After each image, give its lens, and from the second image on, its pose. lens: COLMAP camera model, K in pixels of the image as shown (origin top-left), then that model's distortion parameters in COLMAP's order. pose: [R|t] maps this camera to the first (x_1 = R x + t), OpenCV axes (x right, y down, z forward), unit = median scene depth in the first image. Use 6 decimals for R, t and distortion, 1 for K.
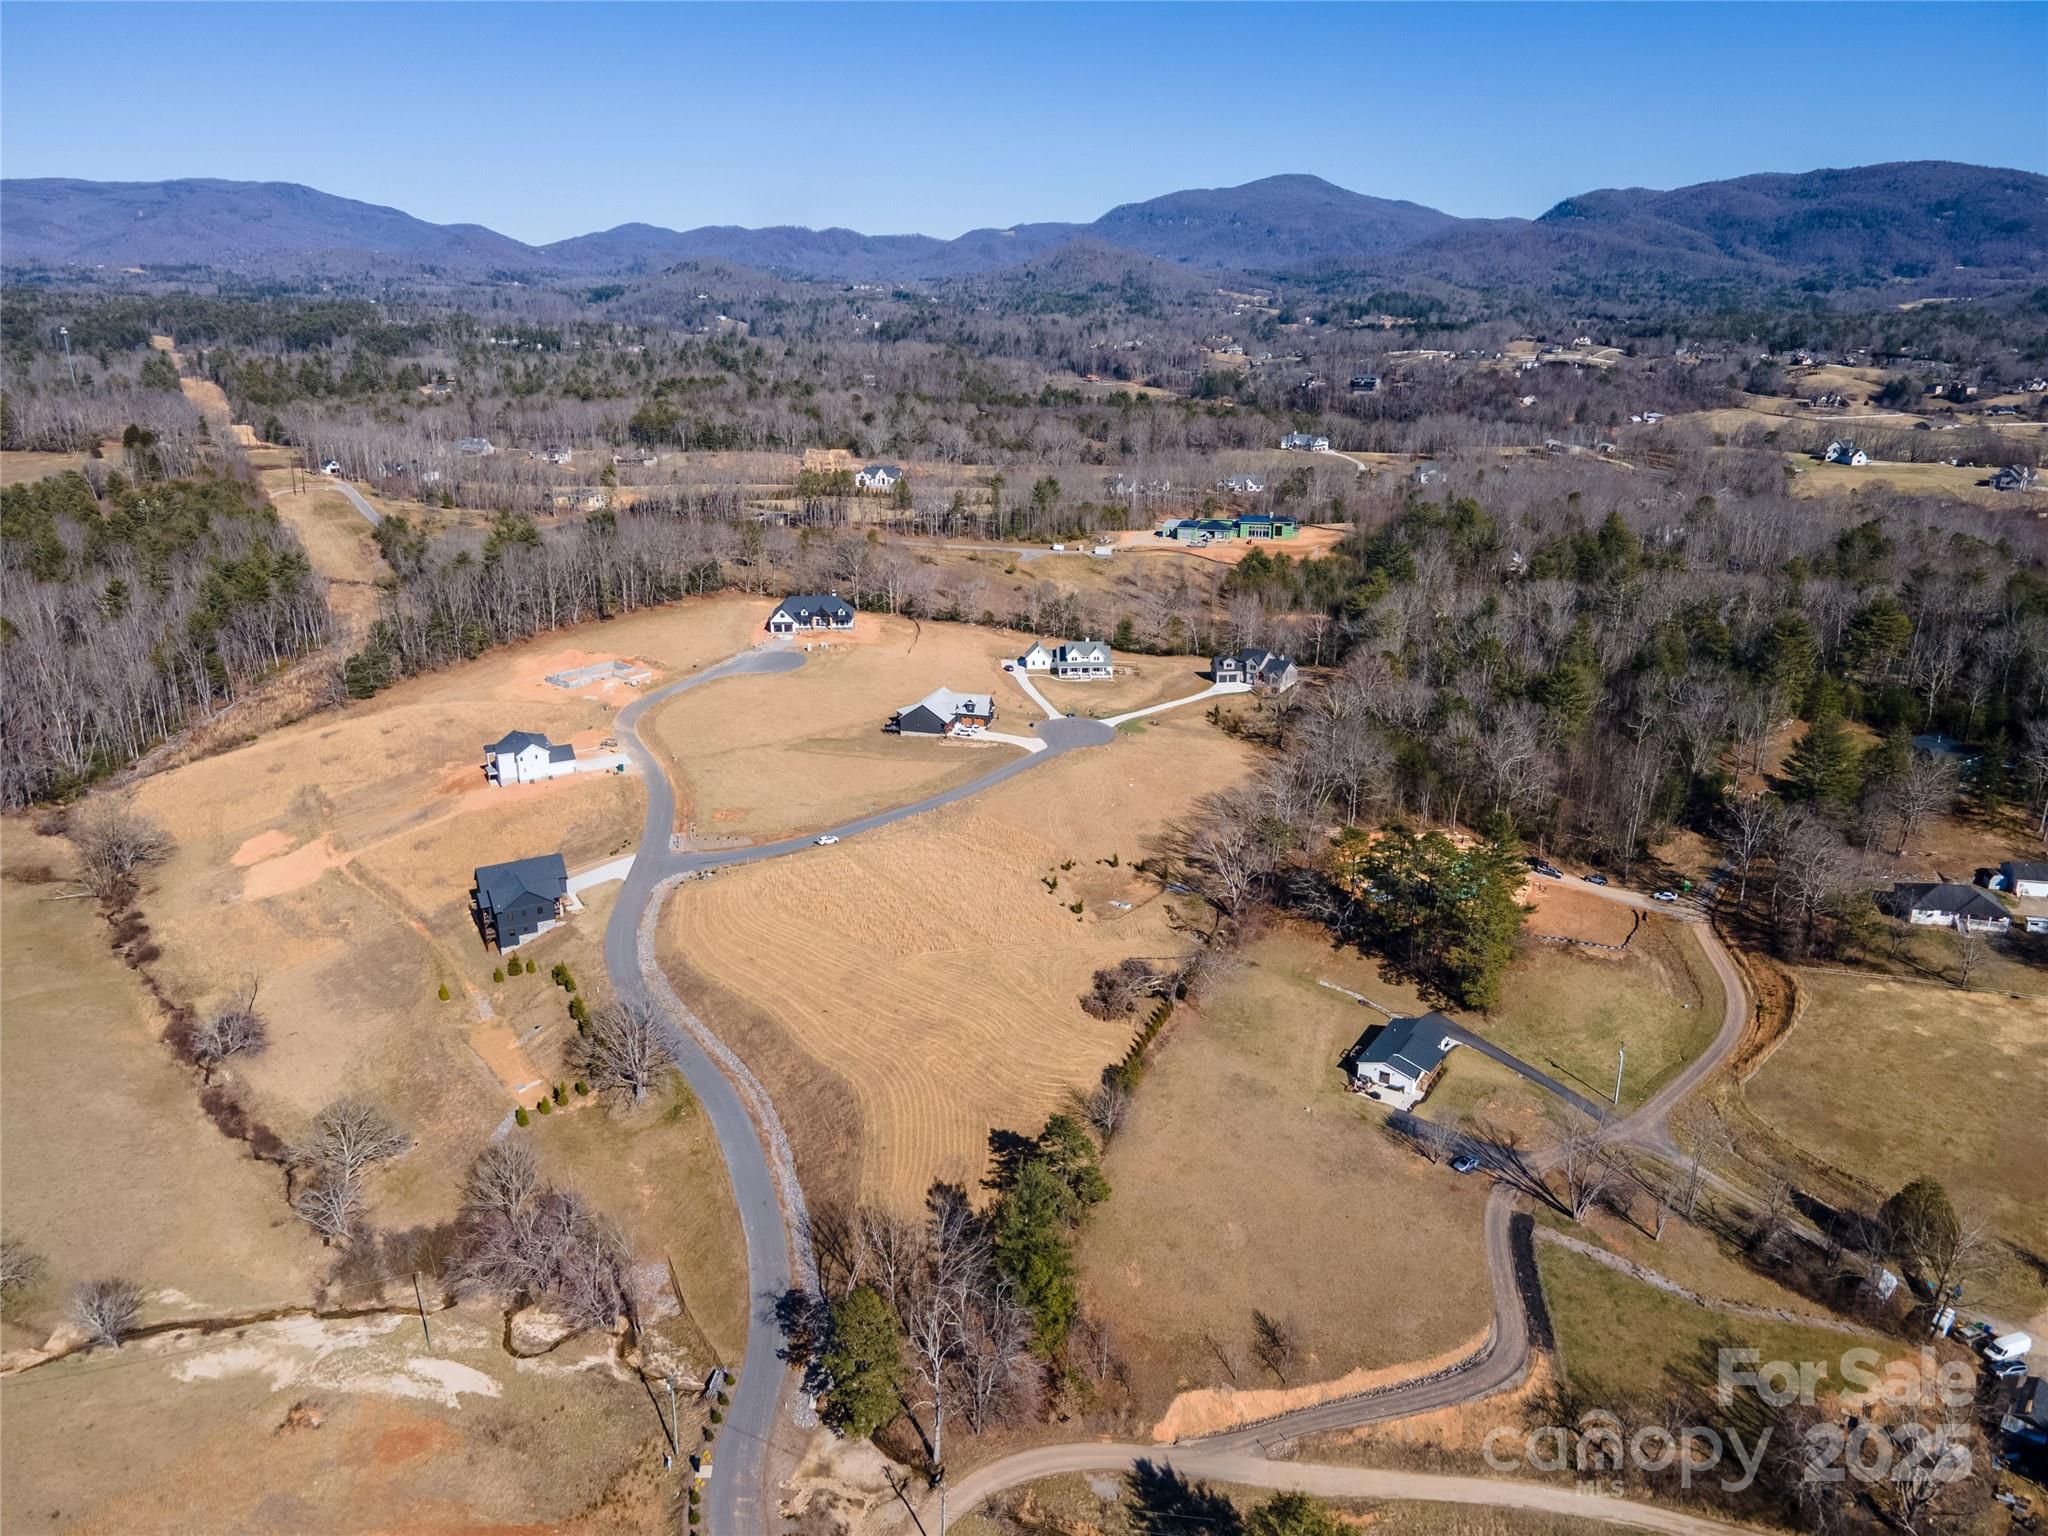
lens RADIAL K [[1489.1, 0, 1024.1], [0, 1489.1, 766.7], [0, 0, 1]] dist [0.021807, 0.034407]
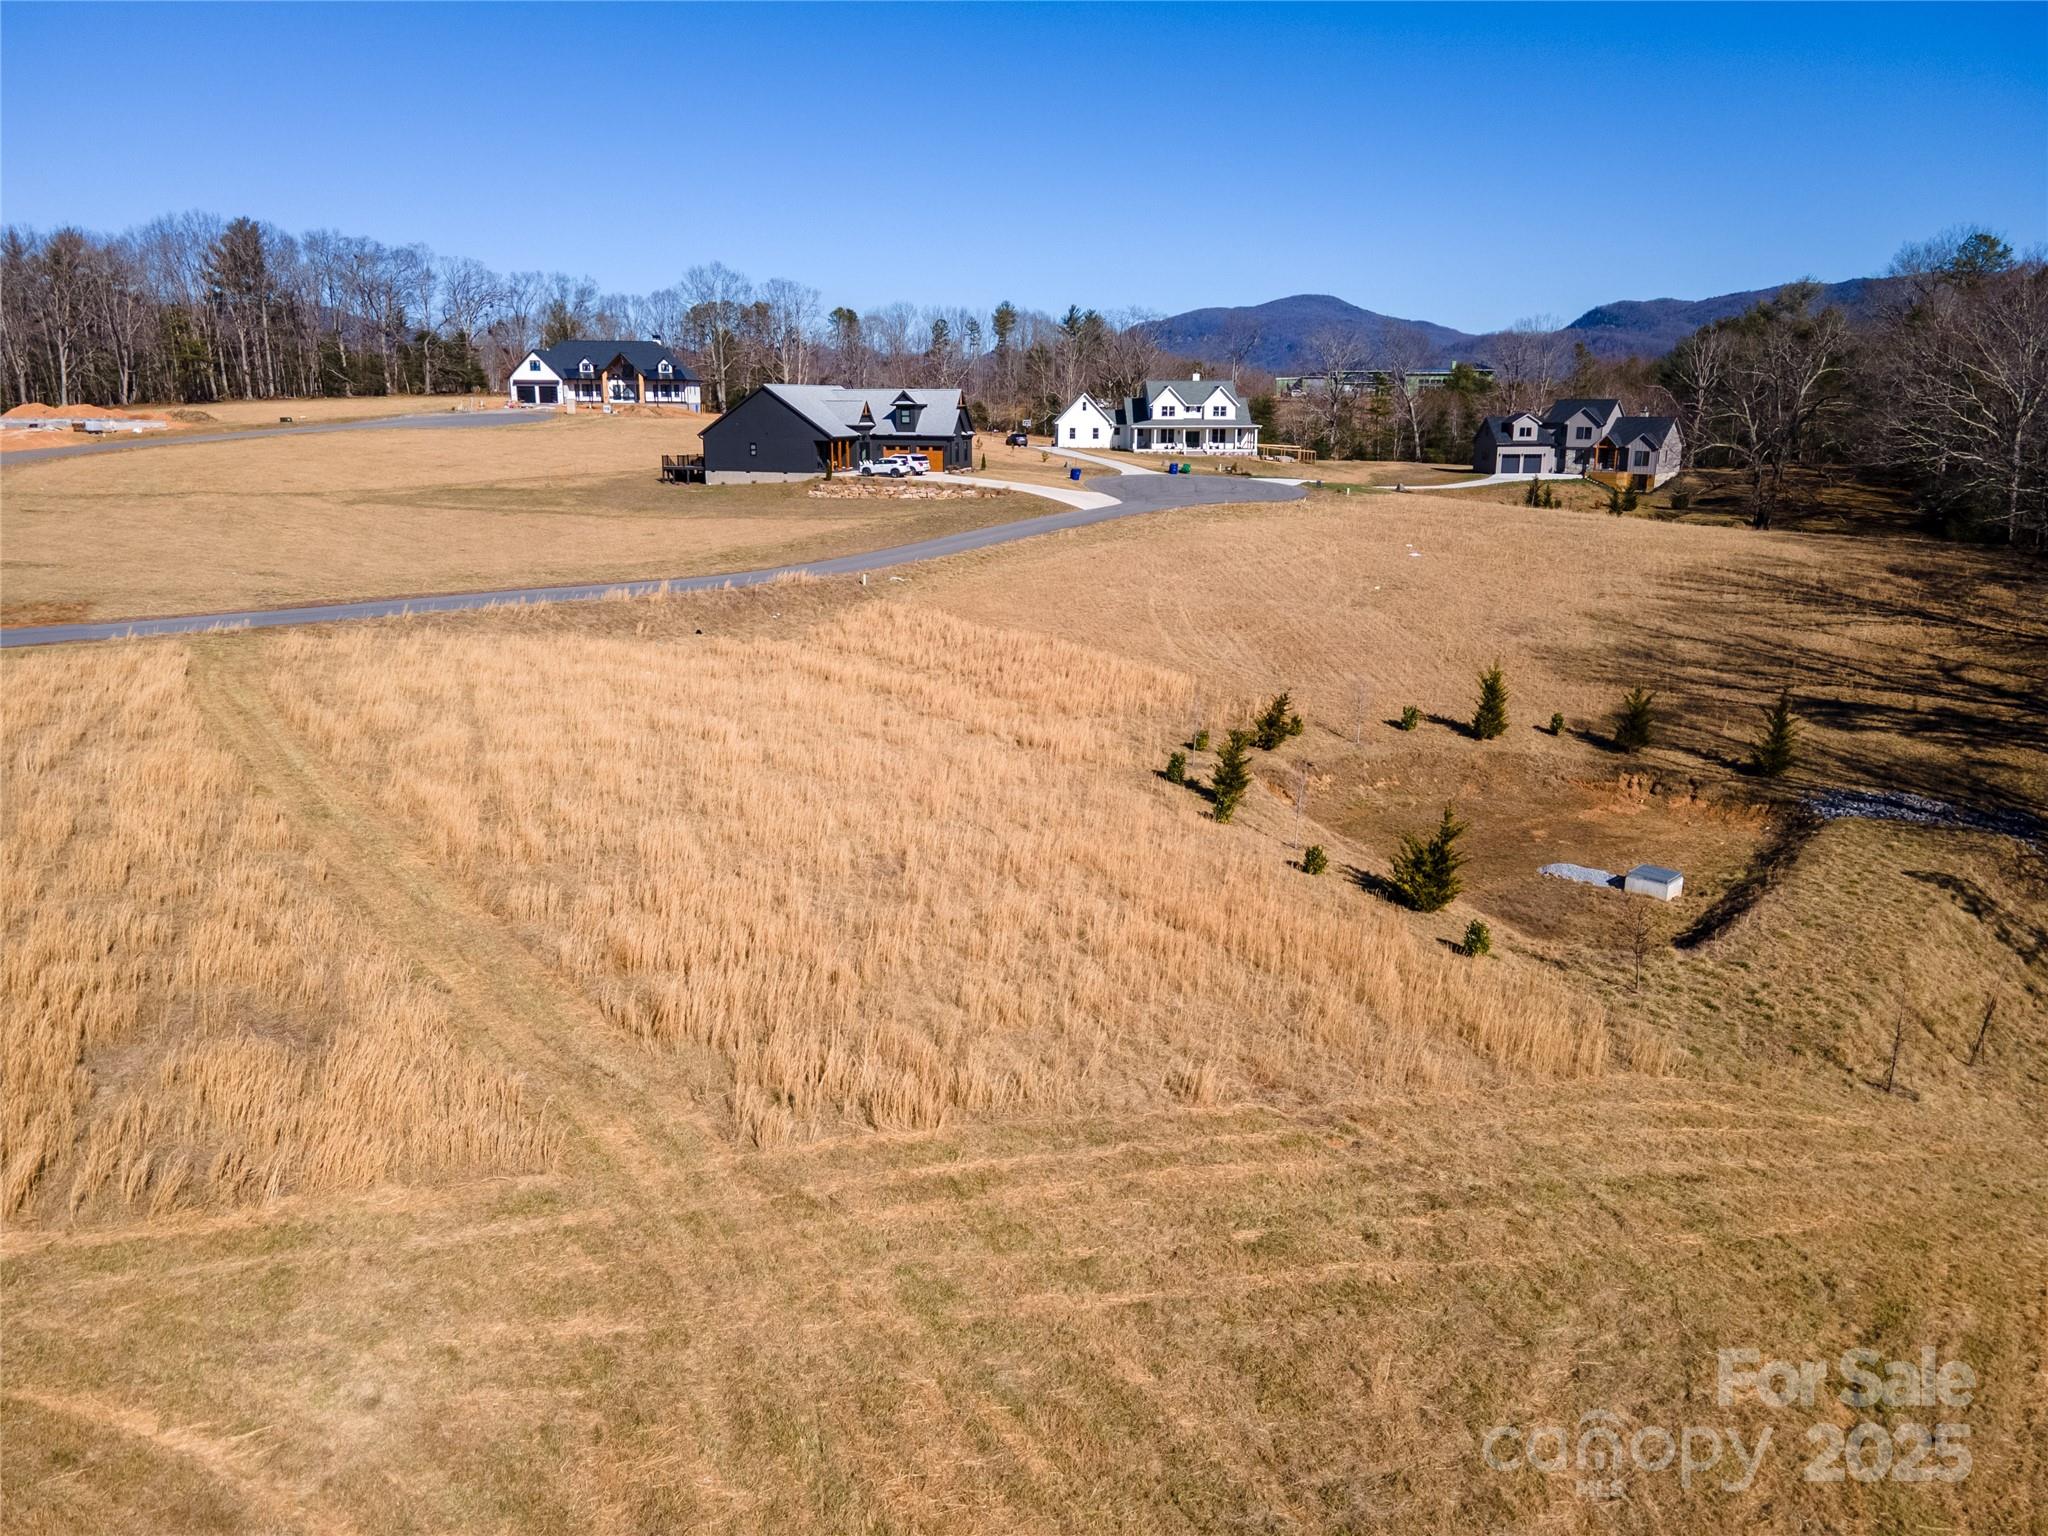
lens RADIAL K [[1489.1, 0, 1025.3], [0, 1489.1, 763.6], [0, 0, 1]] dist [0.021807, 0.034407]
pose [[0.999933, 0.005672, -0.010118, -0.003417], [-0.006512, 0.996362, -0.084969, 0.088829], [0.009599, 0.085029, 0.996332, 0.776525]]
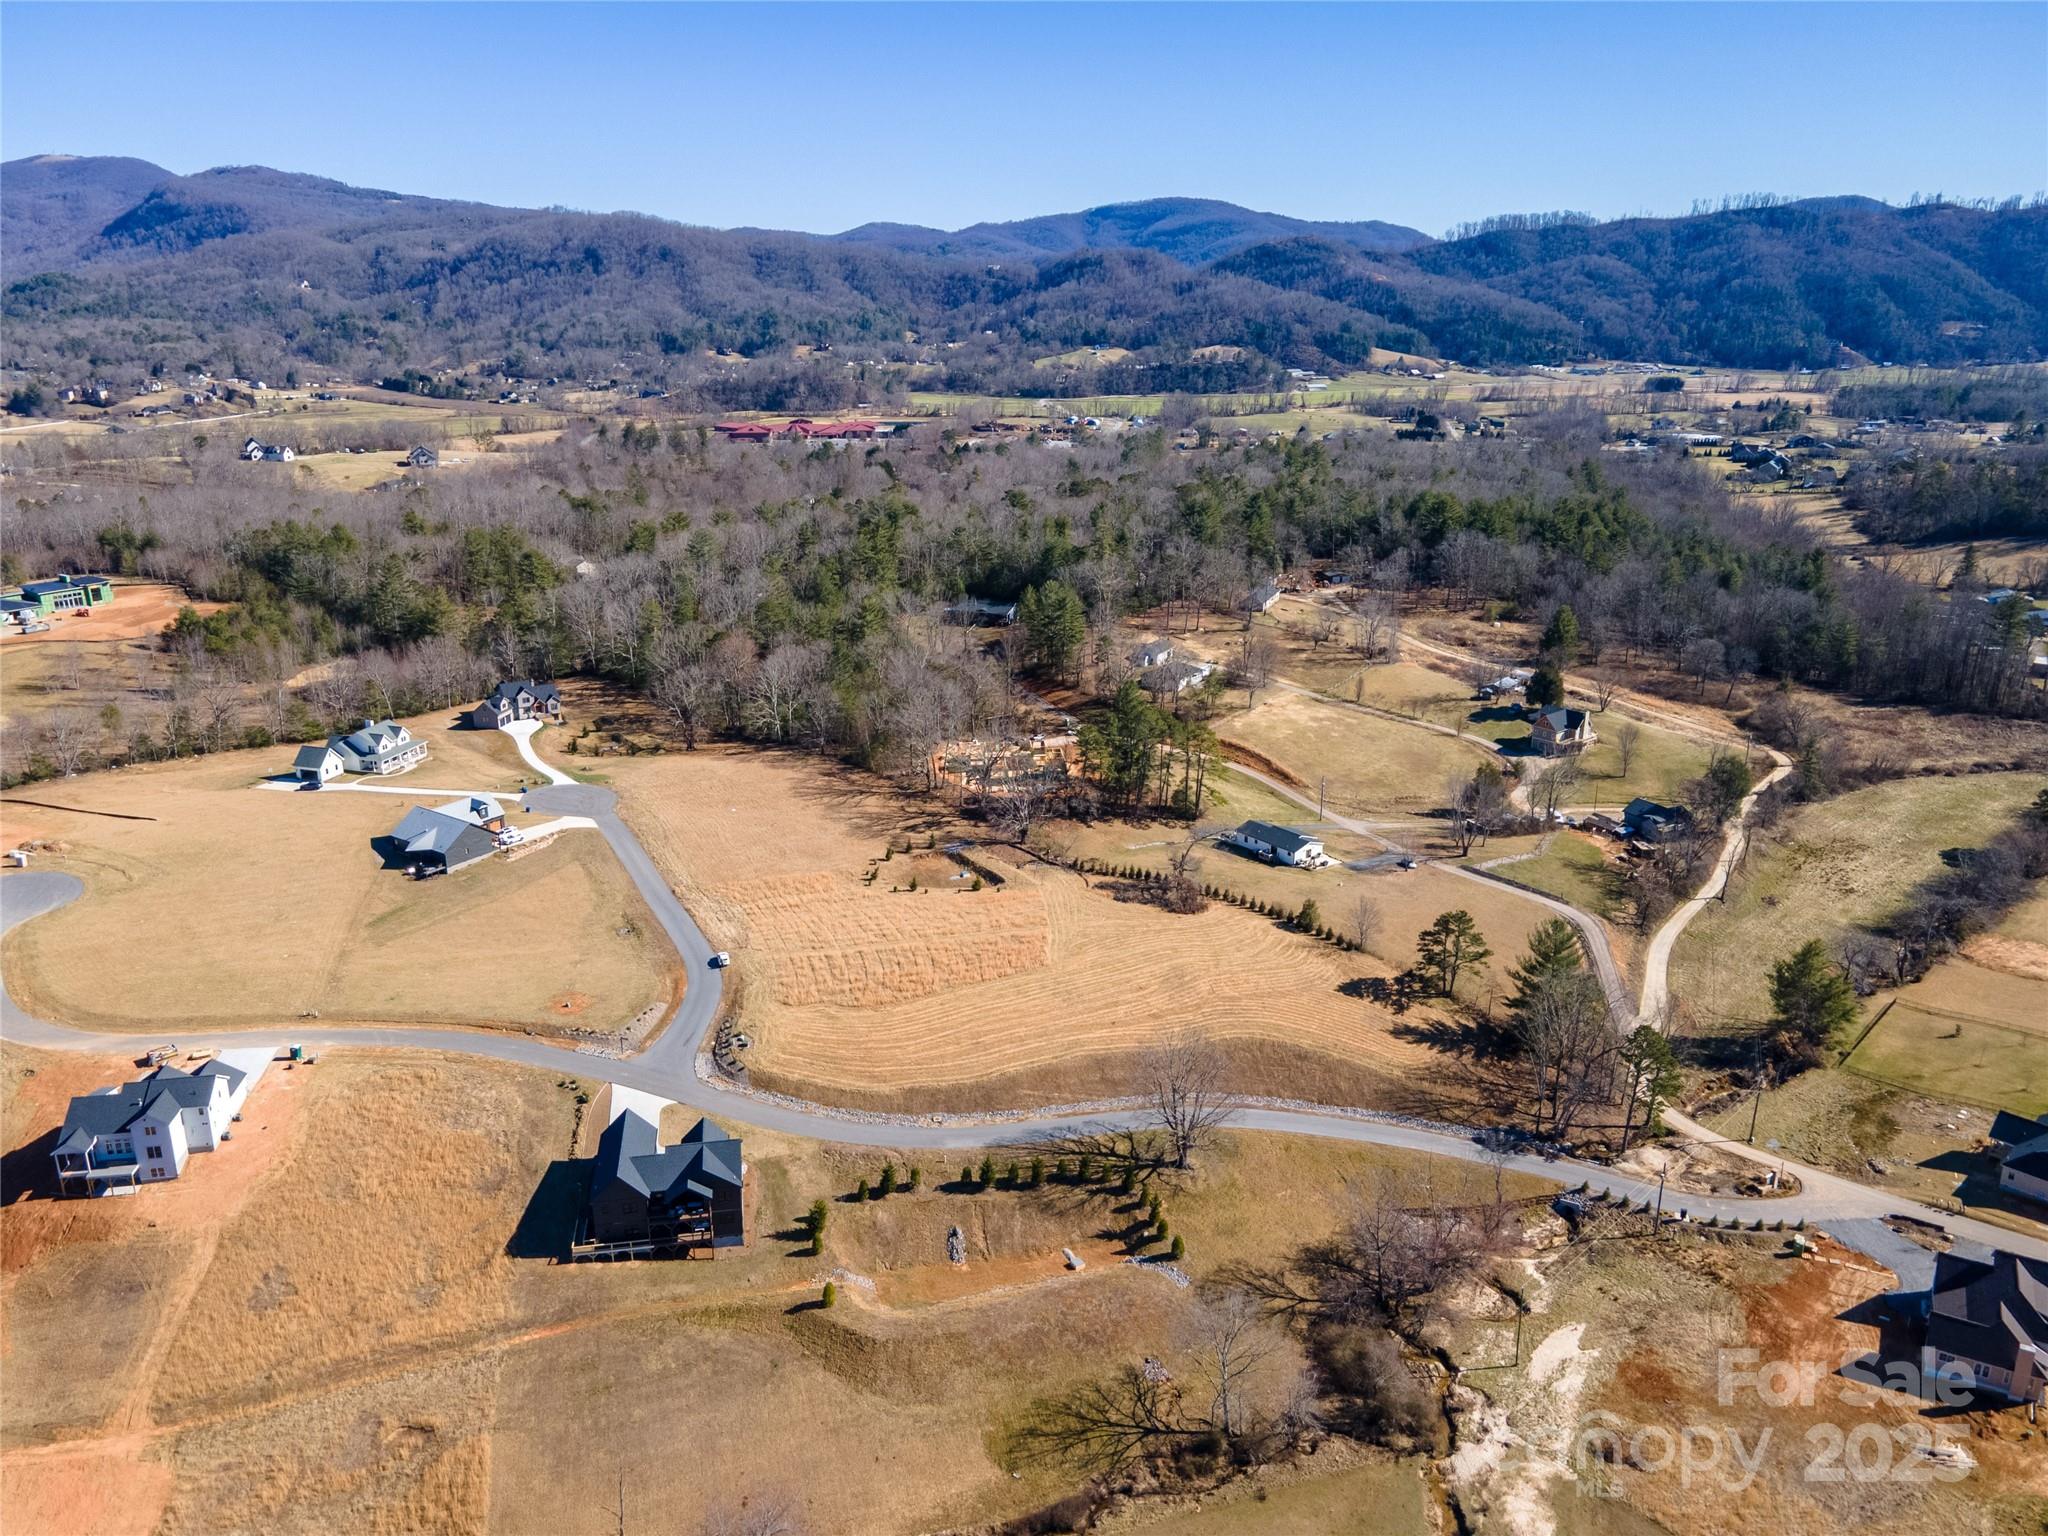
lens RADIAL K [[1489.1, 0, 1015.0], [0, 1489.1, 767.1], [0, 0, 1]] dist [0.021807, 0.034407]
pose [[0.332506, -0.298068, 0.894760, -0.773489], [0.302981, 0.932211, 0.197952, -0.160027], [-0.893108, 0.205276, 0.400275, 0.509050]]
